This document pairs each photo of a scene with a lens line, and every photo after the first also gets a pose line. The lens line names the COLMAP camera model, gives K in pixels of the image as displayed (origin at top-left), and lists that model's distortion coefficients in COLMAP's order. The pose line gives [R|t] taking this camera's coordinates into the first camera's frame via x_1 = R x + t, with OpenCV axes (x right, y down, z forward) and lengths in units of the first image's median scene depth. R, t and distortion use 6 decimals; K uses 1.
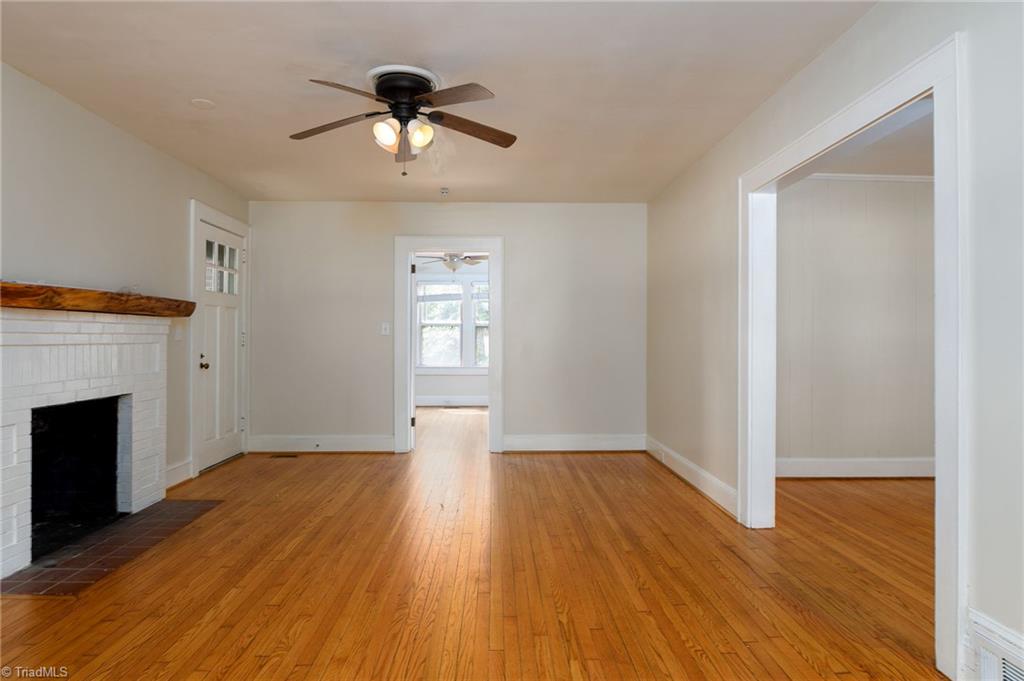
lens RADIAL K [[726.8, 0, 513.7], [0, 726.8, 339.8], [0, 0, 1]] dist [-0.007728, 0.000800]
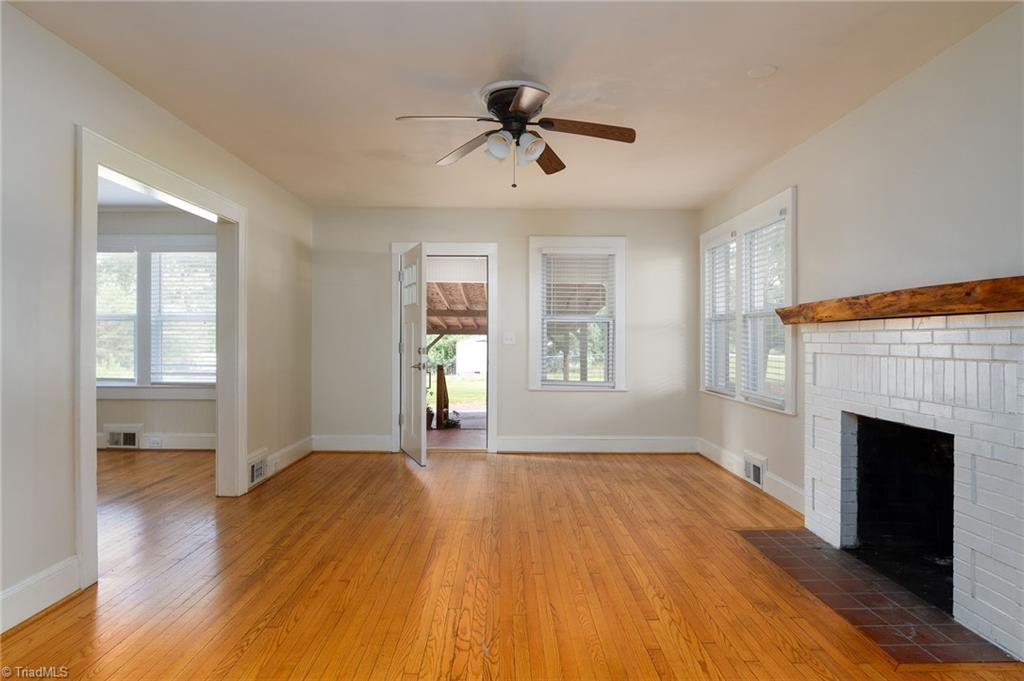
lens RADIAL K [[726.8, 0, 510.6], [0, 726.8, 339.2], [0, 0, 1]] dist [-0.007728, 0.000800]
pose [[-0.999842, -0.006369, 0.016620, -0.154215], [-0.006300, 0.999971, 0.004178, -0.015110], [-0.016646, 0.004073, -0.999853, 1.898424]]
